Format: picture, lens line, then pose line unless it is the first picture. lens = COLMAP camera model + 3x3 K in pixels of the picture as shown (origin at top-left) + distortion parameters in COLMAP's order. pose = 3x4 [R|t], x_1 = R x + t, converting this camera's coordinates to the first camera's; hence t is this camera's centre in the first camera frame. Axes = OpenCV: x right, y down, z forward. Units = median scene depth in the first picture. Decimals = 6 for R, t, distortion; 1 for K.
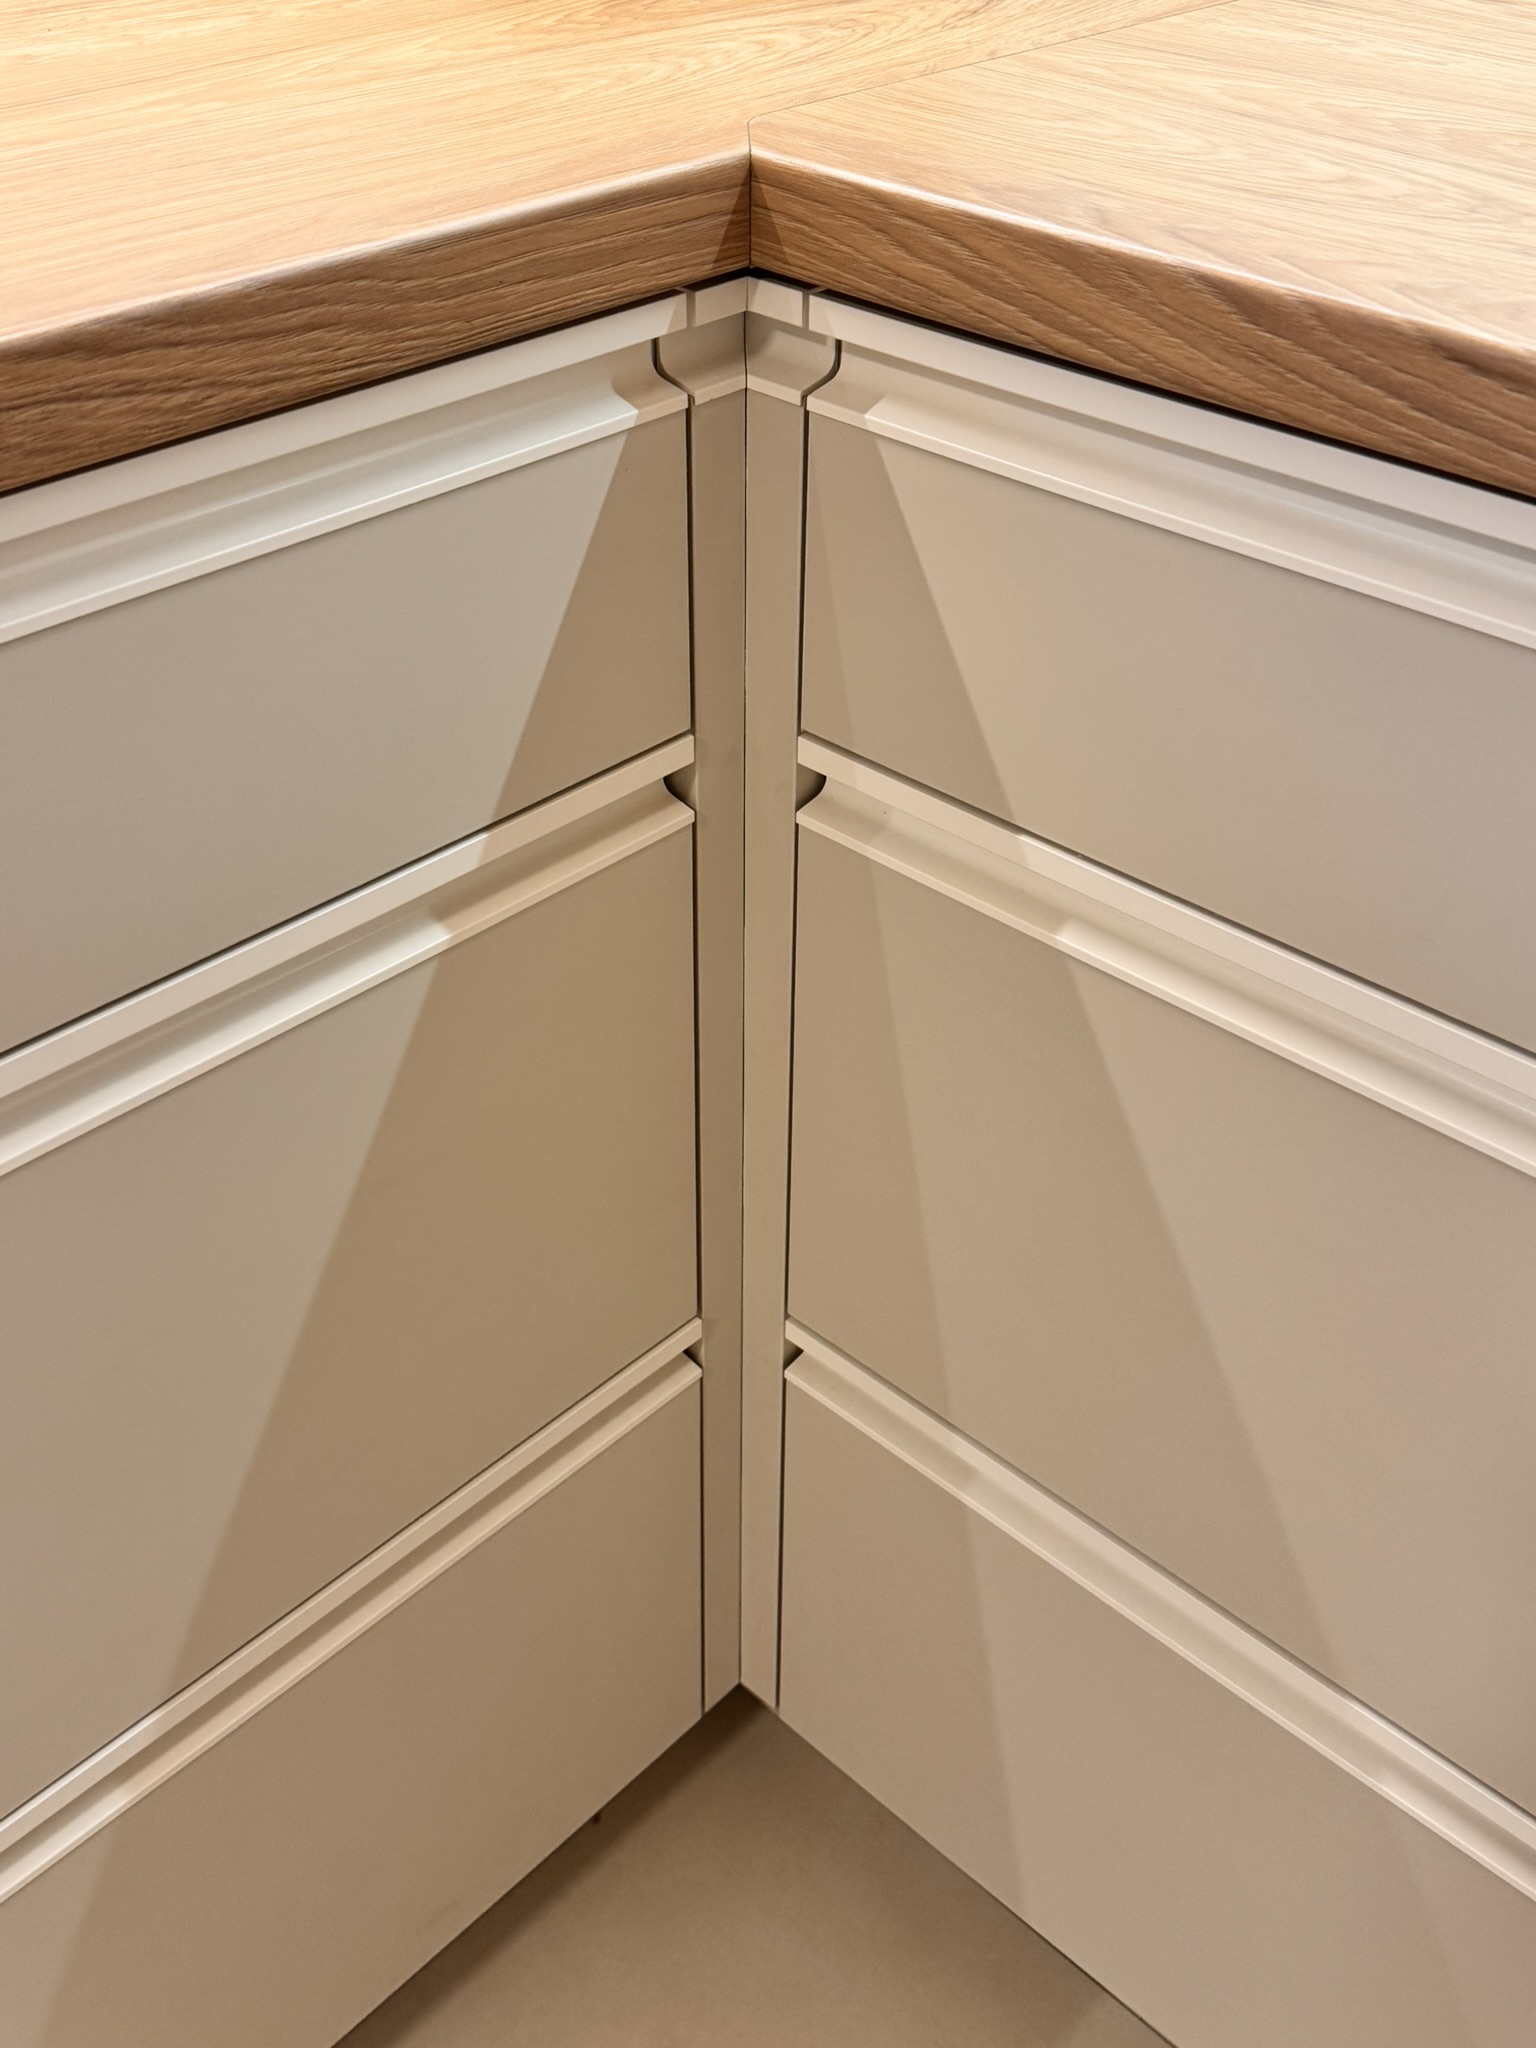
lens RADIAL K [[2002.9, 0, 768.2], [0, 2002.9, 1030.7], [0, 0, 1]] dist [0.184053, -0.389506]
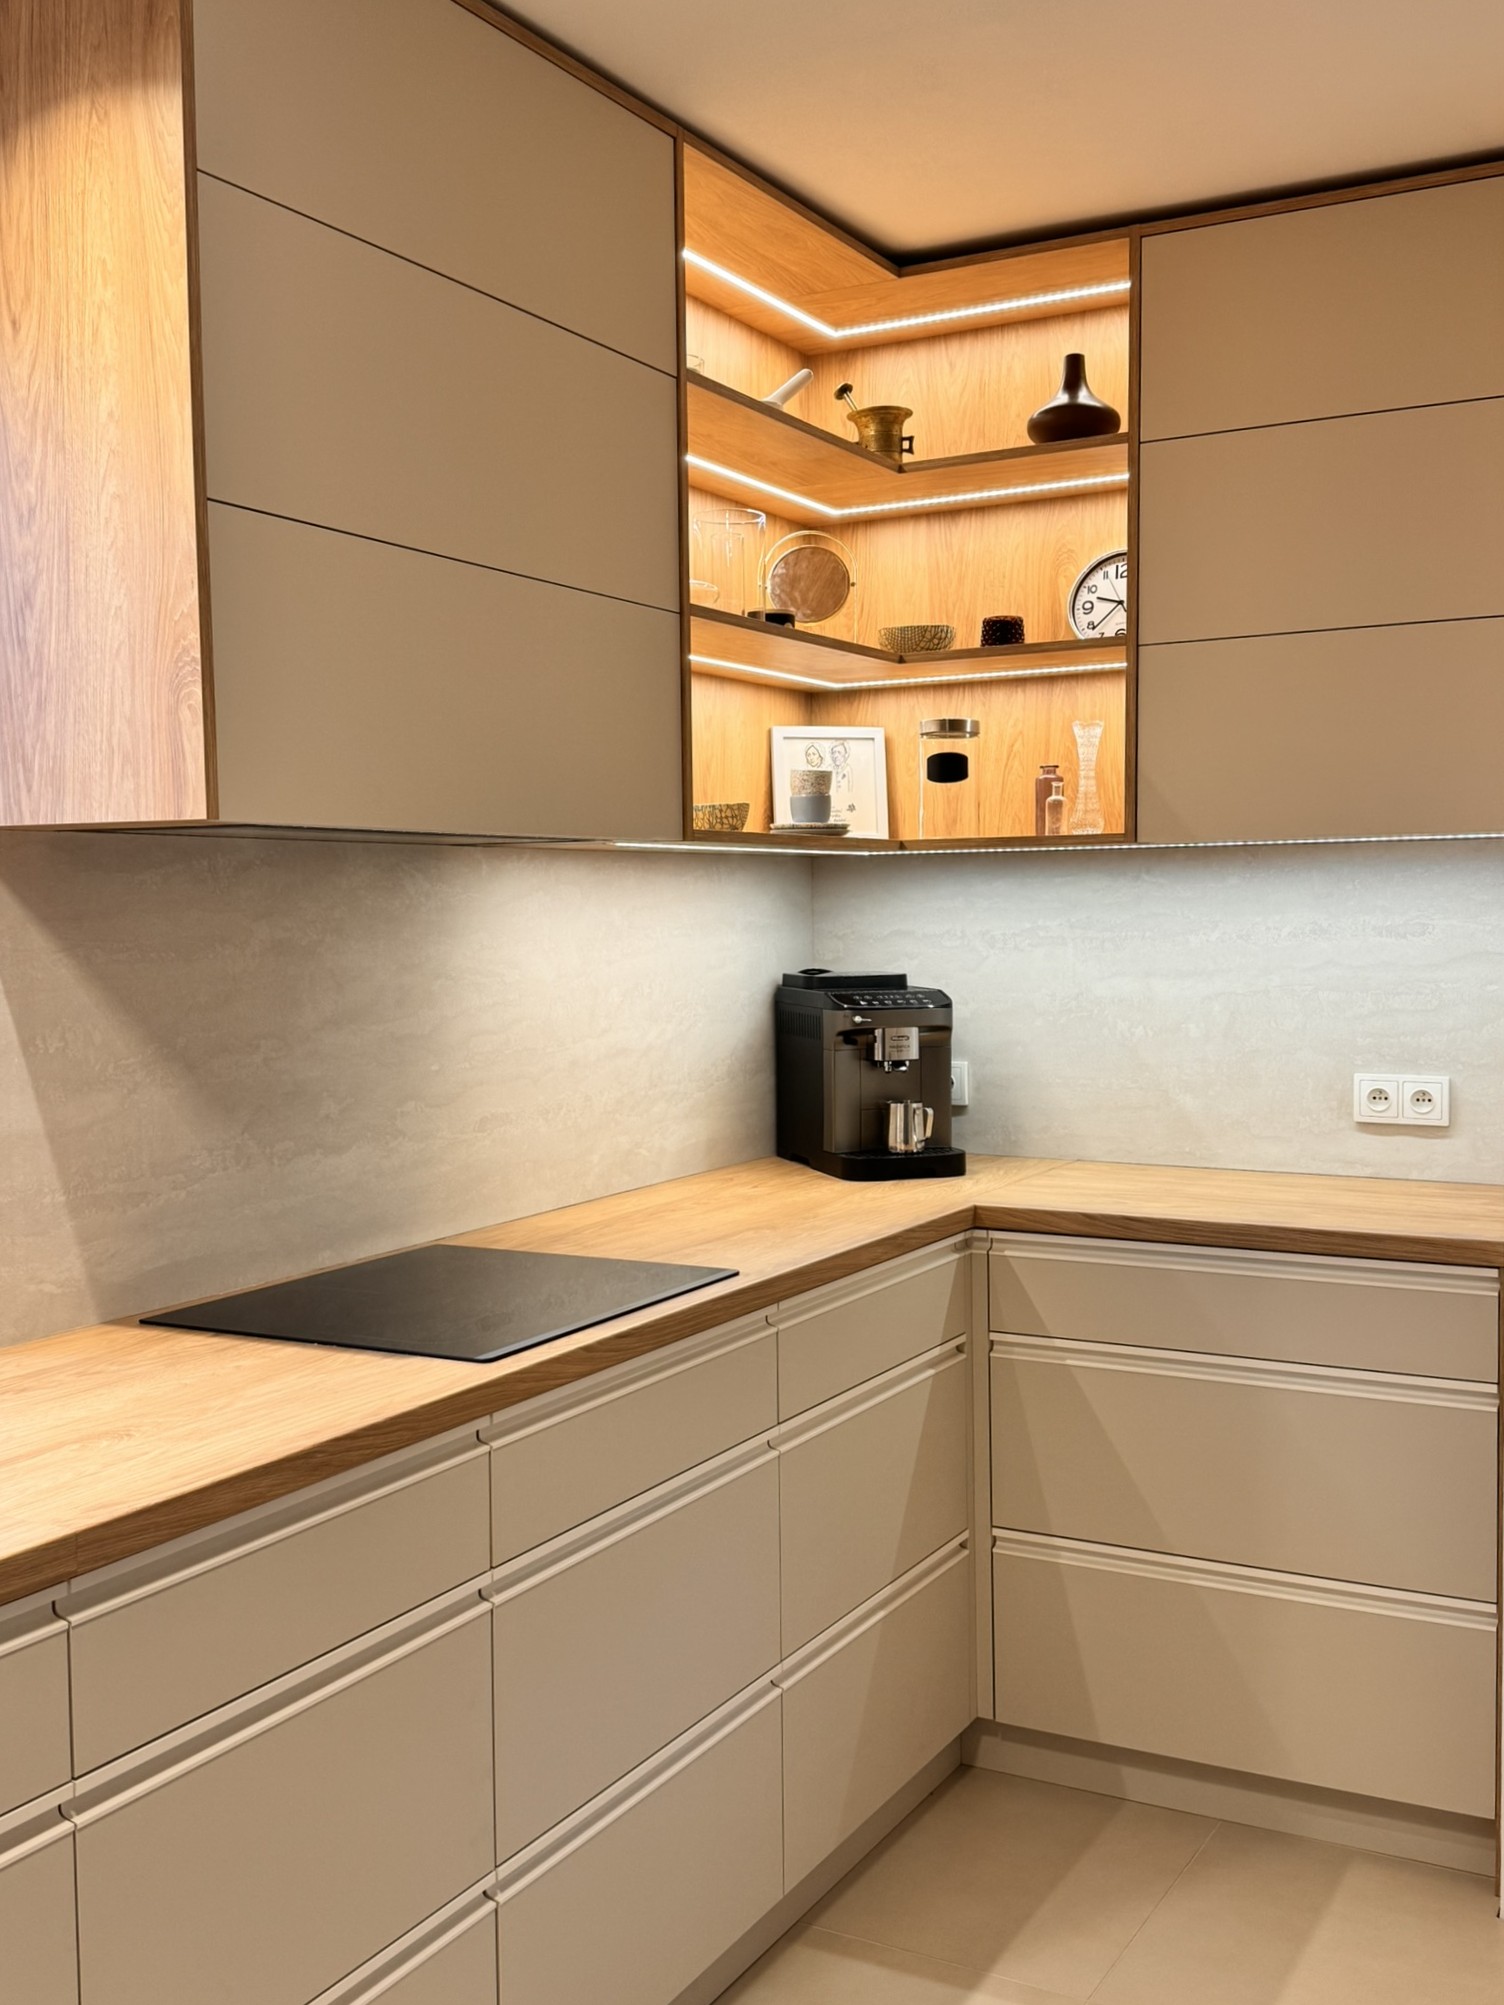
lens RADIAL K [[2000.6, 0, 752.0], [0, 2000.6, 1002.5], [0, 0, 1]] dist [0.191039, -0.414766]
pose [[0.968829, -0.037567, 0.244865, -1.511882], [0.166450, 0.830789, -0.531116, 1.472137], [-0.183479, 0.555318, 0.811146, -2.767300]]
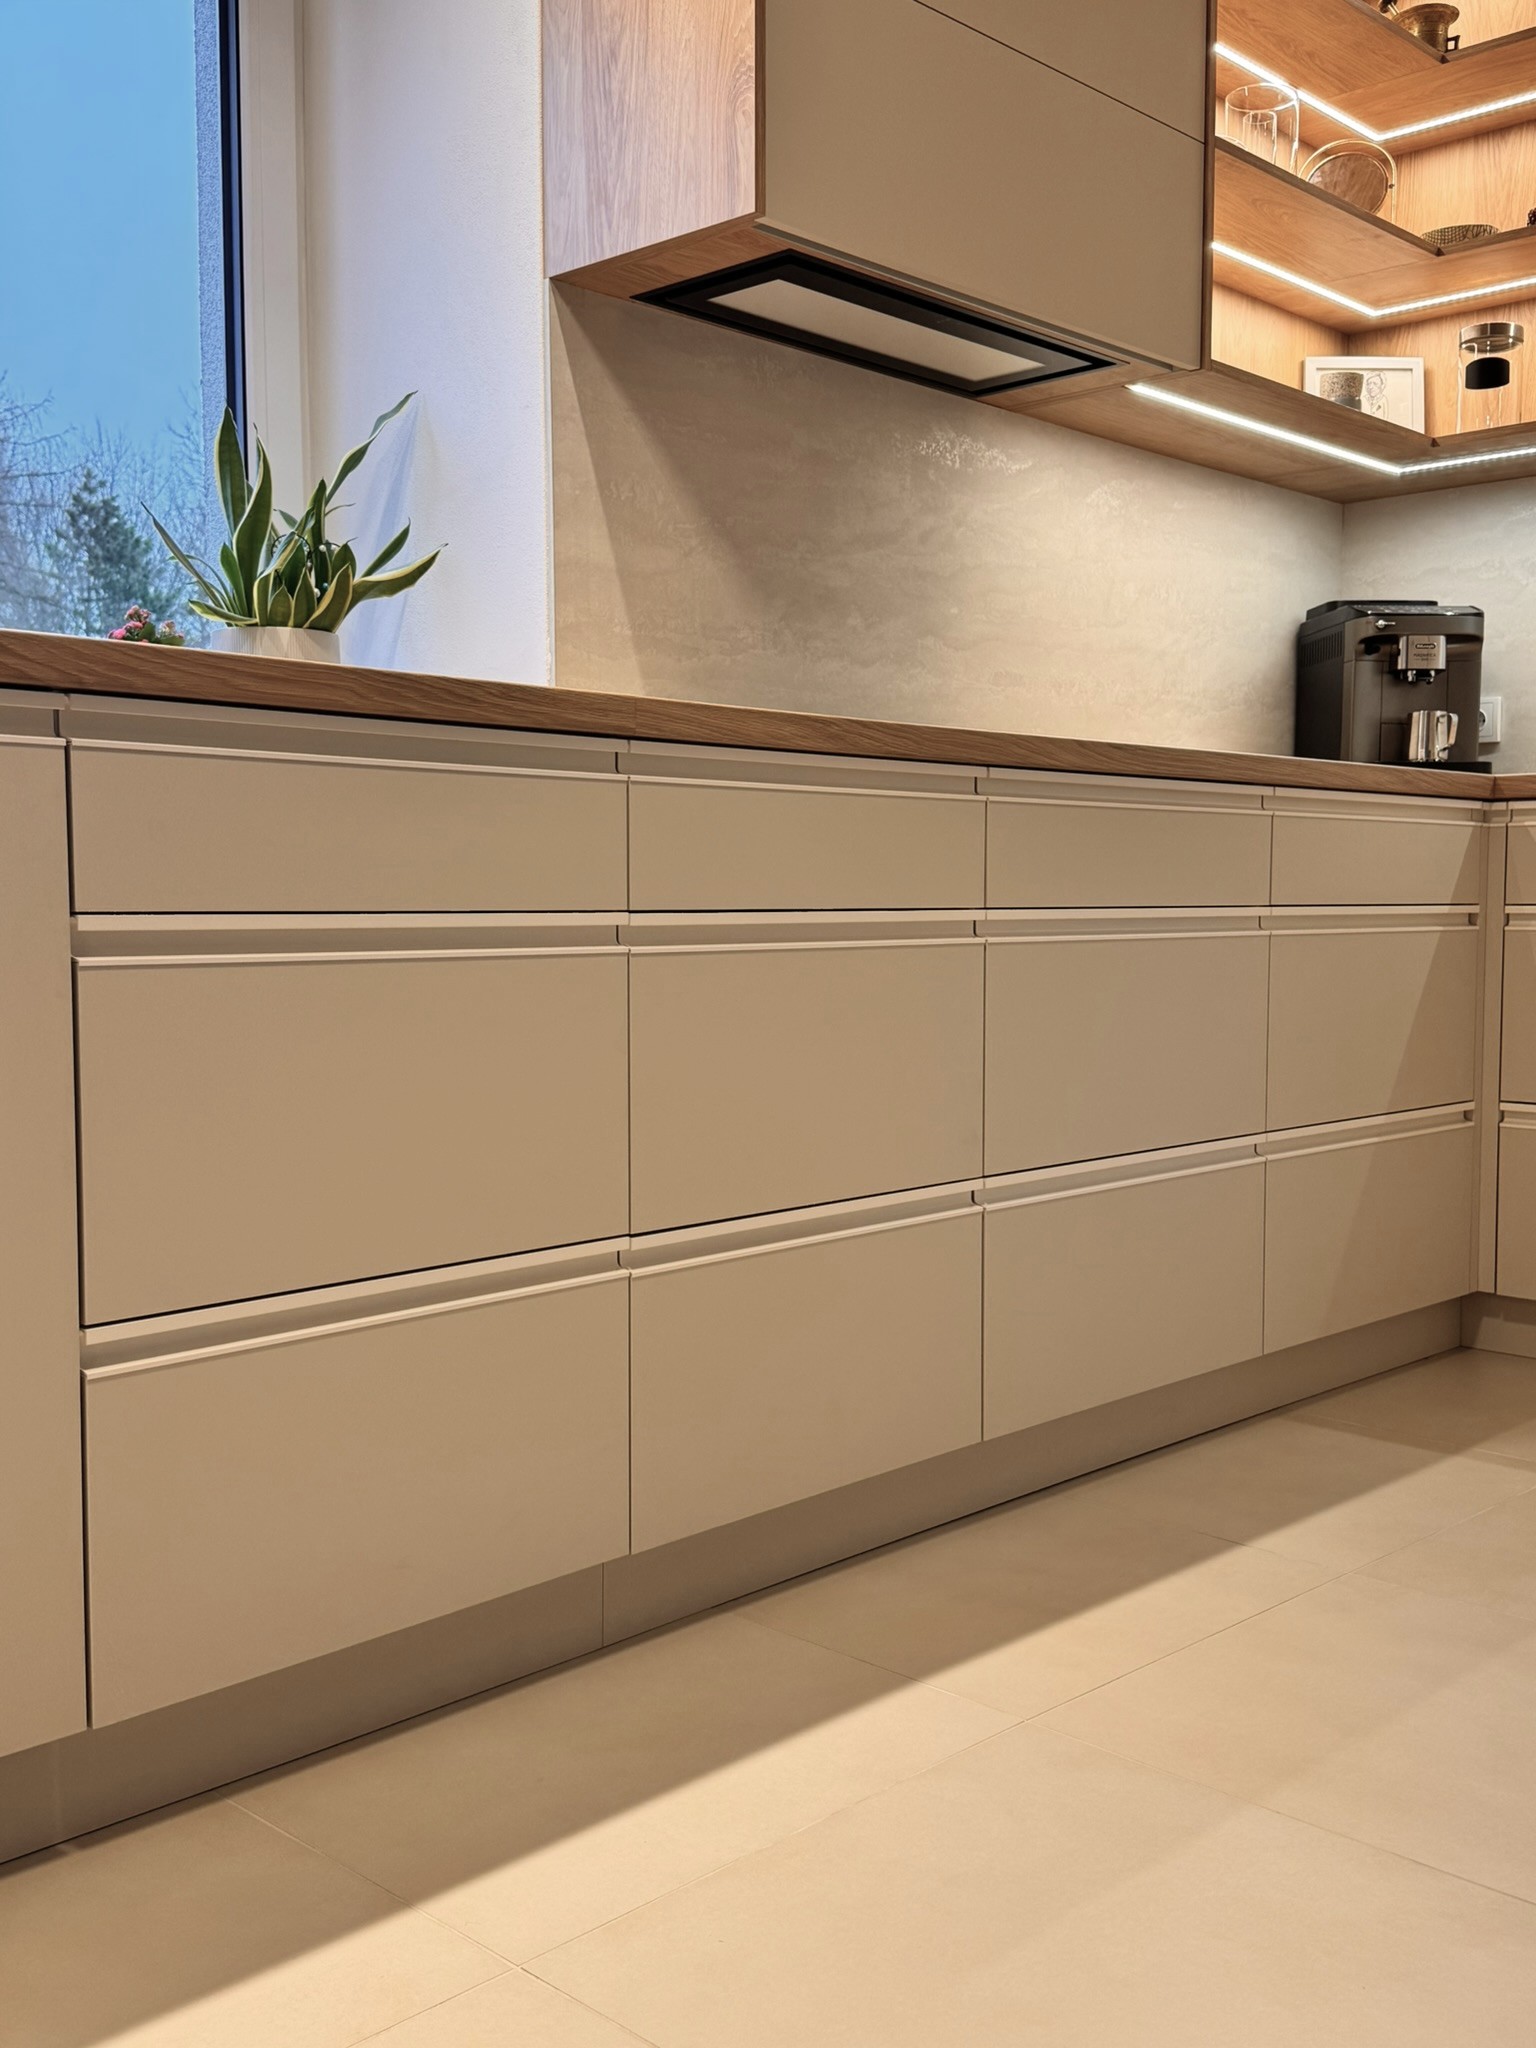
lens RADIAL K [[2002.9, 0, 768.2], [0, 2002.9, 1030.7], [0, 0, 1]] dist [0.184053, -0.389506]
pose [[0.999866, -0.011073, -0.012085, -1.502806], [0.002824, 0.842664, -0.538433, 2.402961], [0.016145, 0.538326, 0.842582, -2.494589]]
